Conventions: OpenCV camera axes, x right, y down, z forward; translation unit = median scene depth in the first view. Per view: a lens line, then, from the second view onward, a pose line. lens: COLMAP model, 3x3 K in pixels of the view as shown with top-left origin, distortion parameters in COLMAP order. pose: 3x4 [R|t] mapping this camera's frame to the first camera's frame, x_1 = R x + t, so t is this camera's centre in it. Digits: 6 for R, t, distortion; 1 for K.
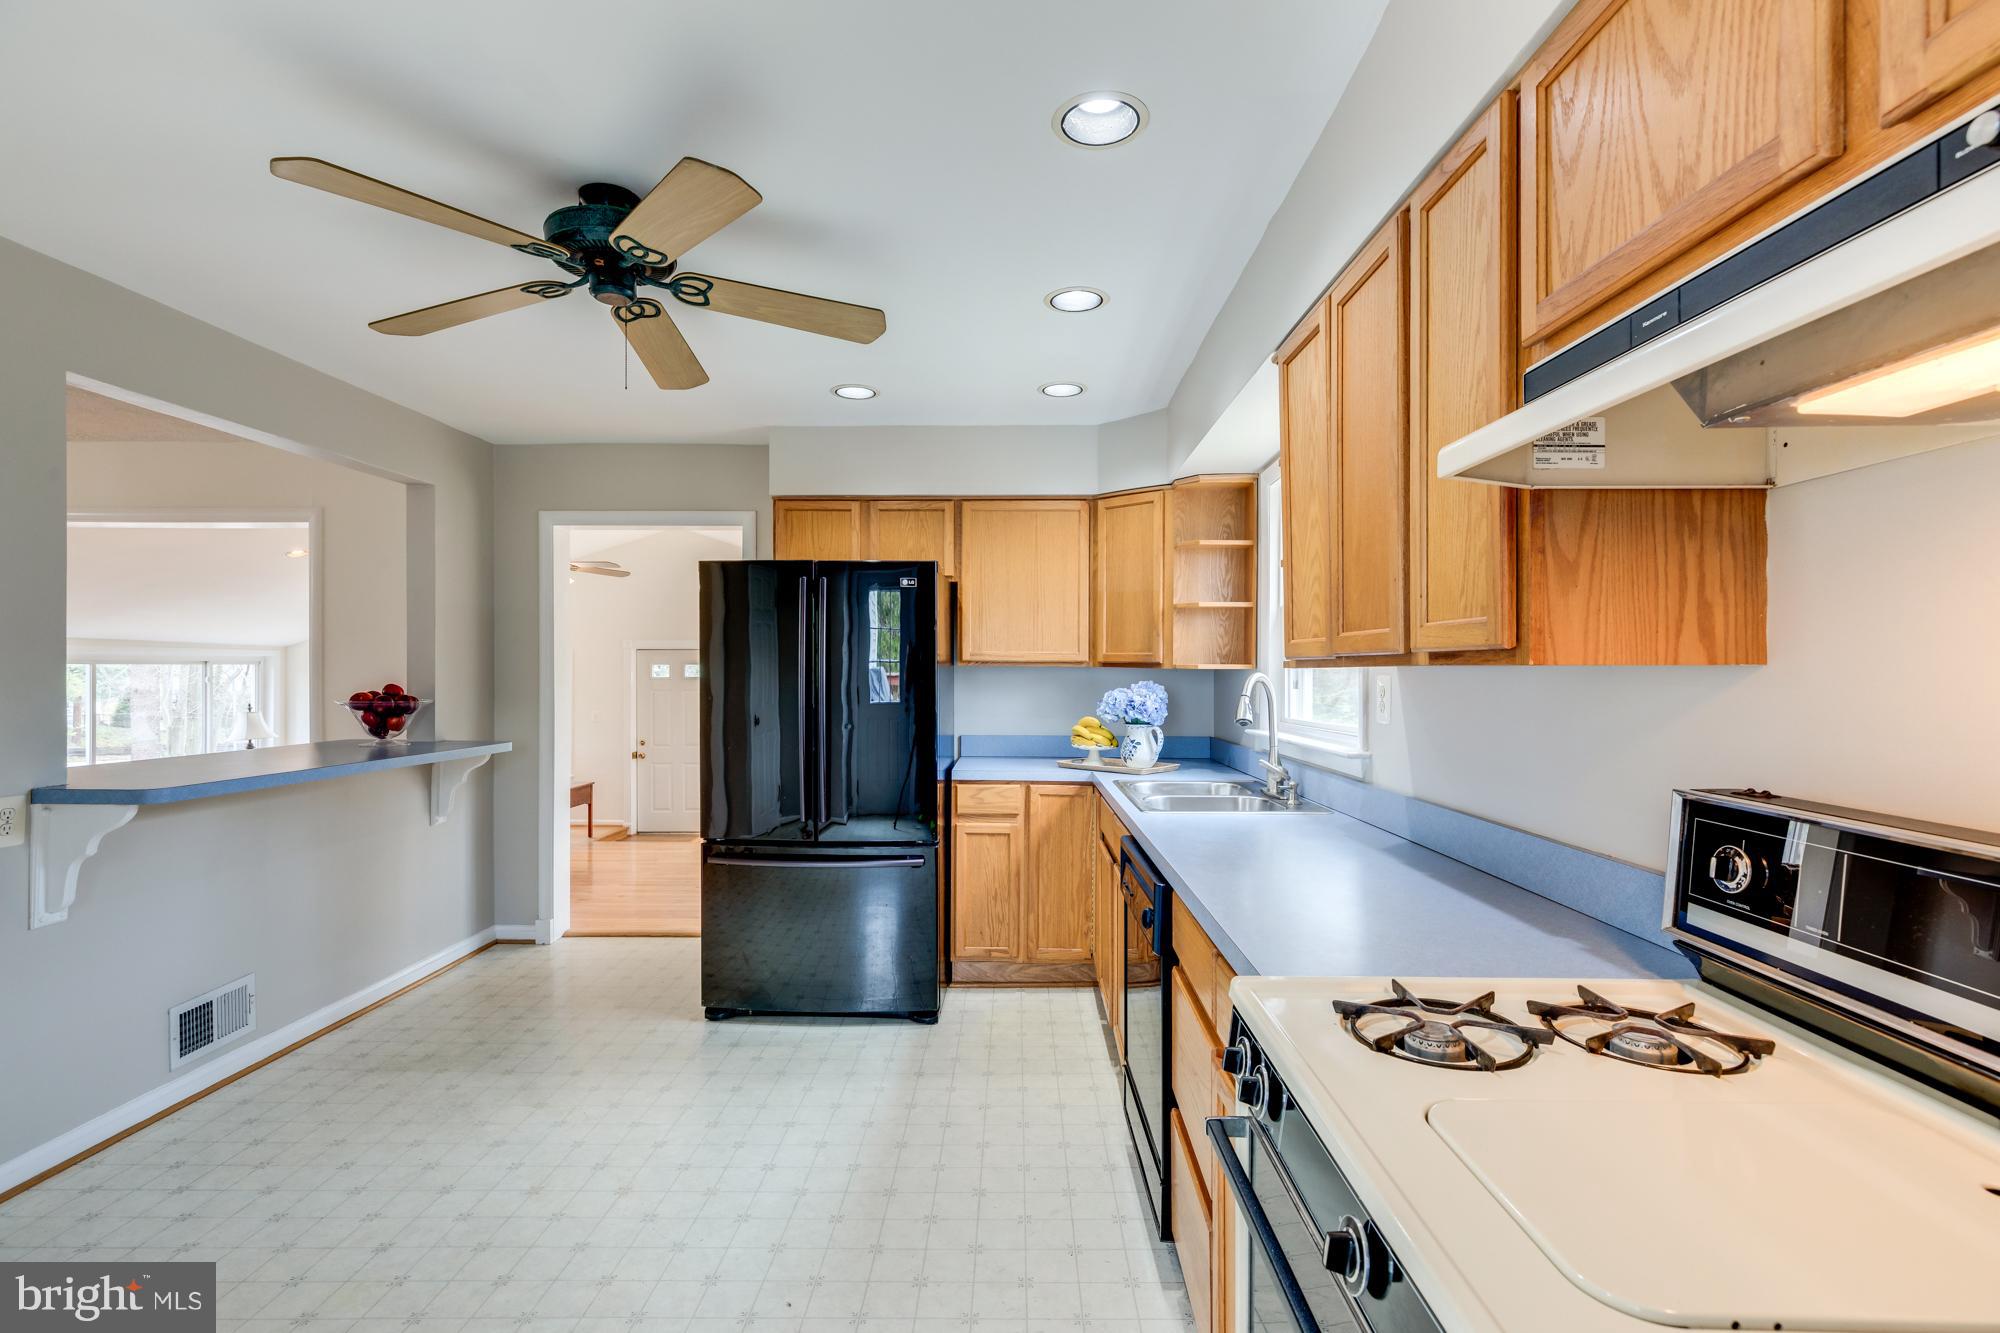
lens RADIAL K [[899.6, 0, 1004.3], [0, 899.6, 669.6], [0, 0, 1]] dist [0.002373, 0.000671]
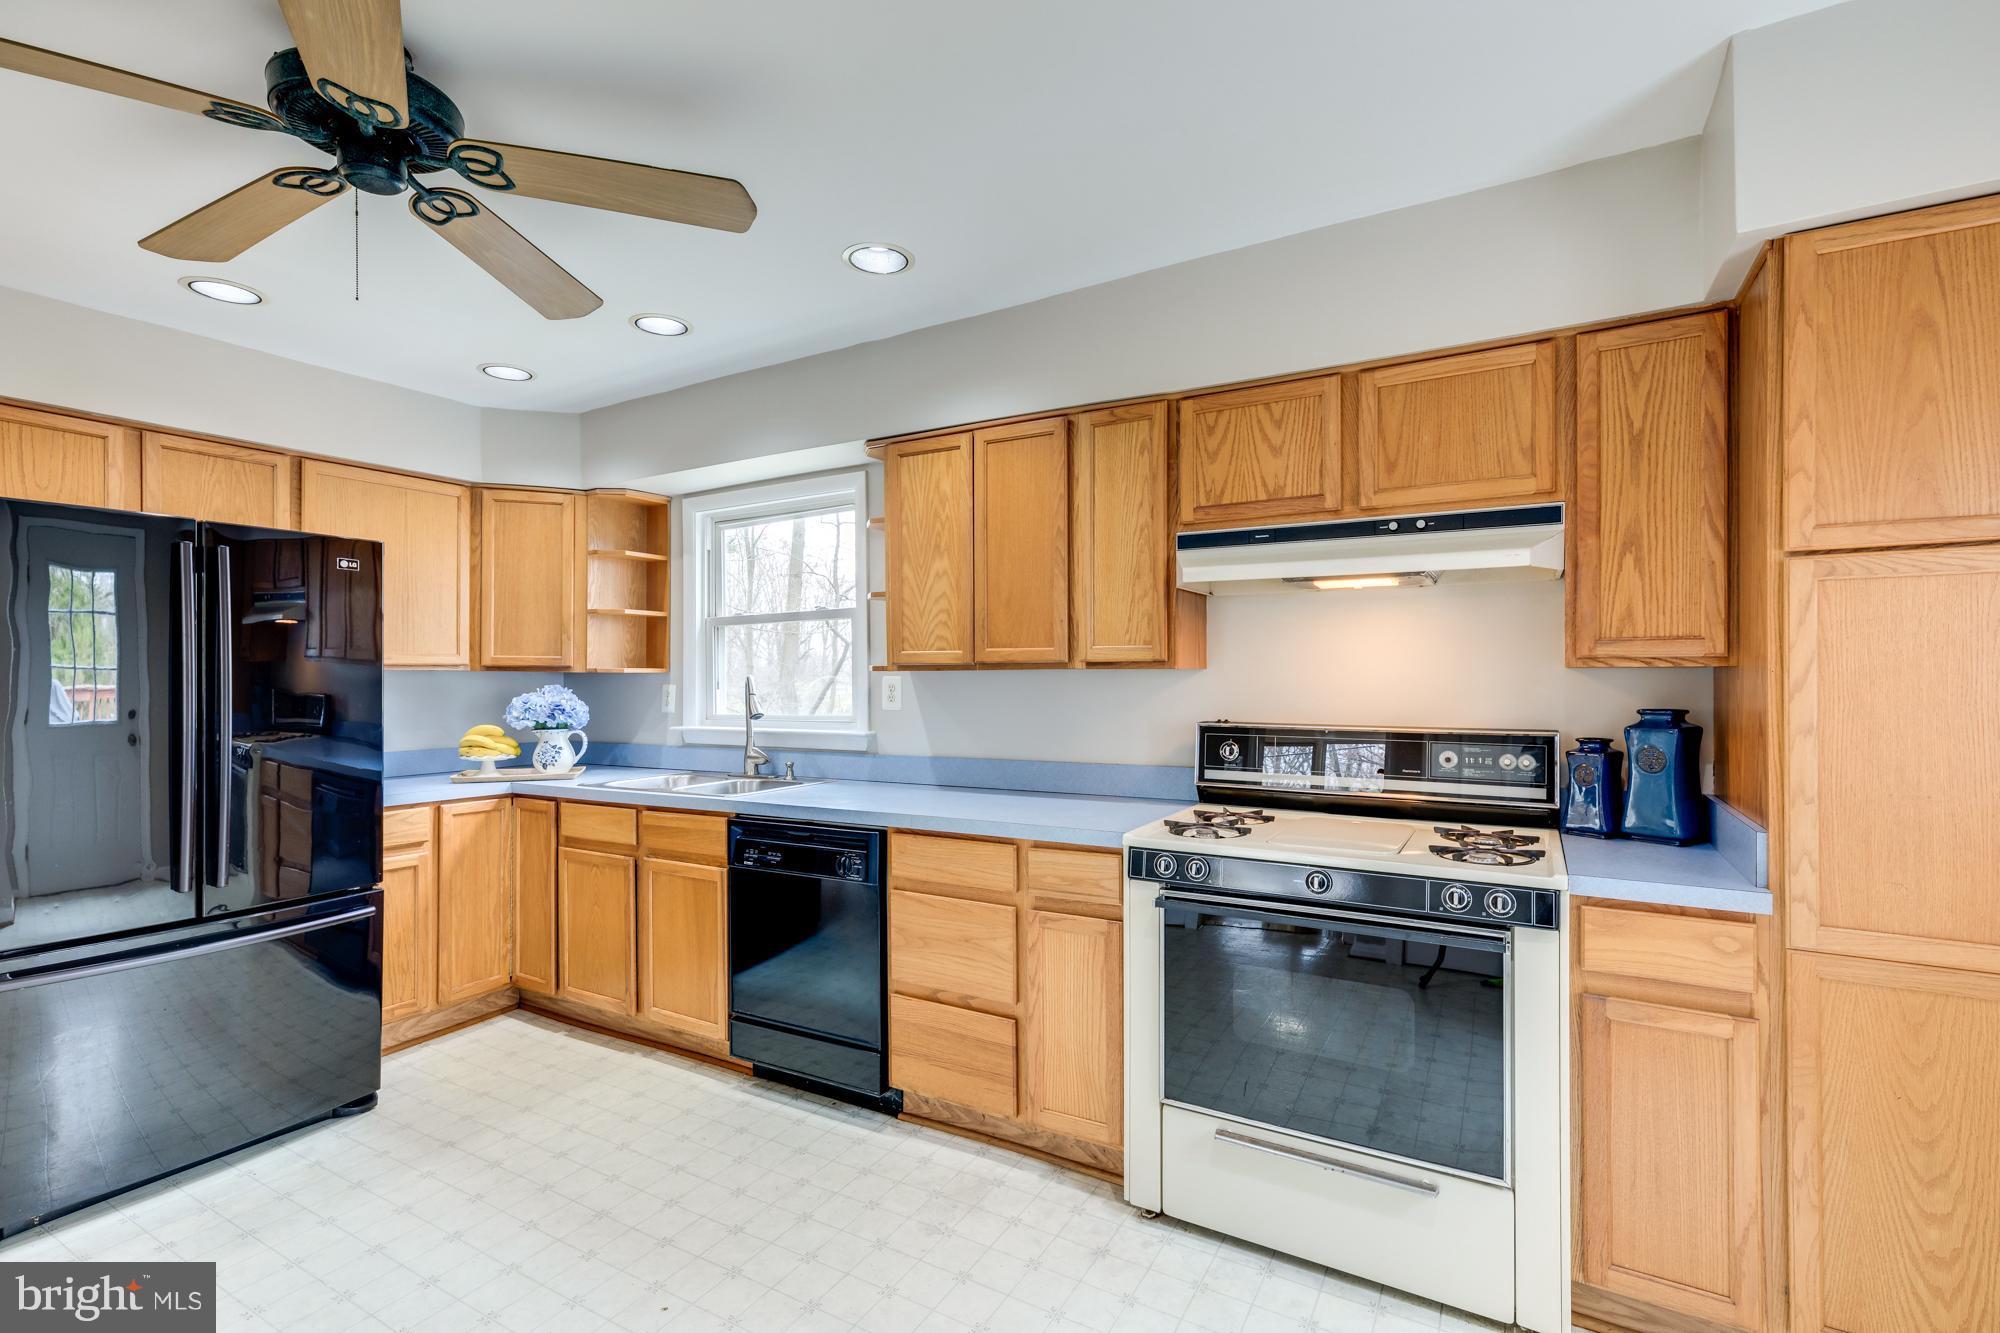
lens RADIAL K [[899.6, 0, 1004.3], [0, 899.6, 669.6], [0, 0, 1]] dist [0.002373, 0.000671]
pose [[0.488518, 0.000145, 0.872554, -0.468580], [0.004280, 0.999988, -0.002562, 0.000617], [-0.872543, 0.004986, 0.488511, 0.091863]]
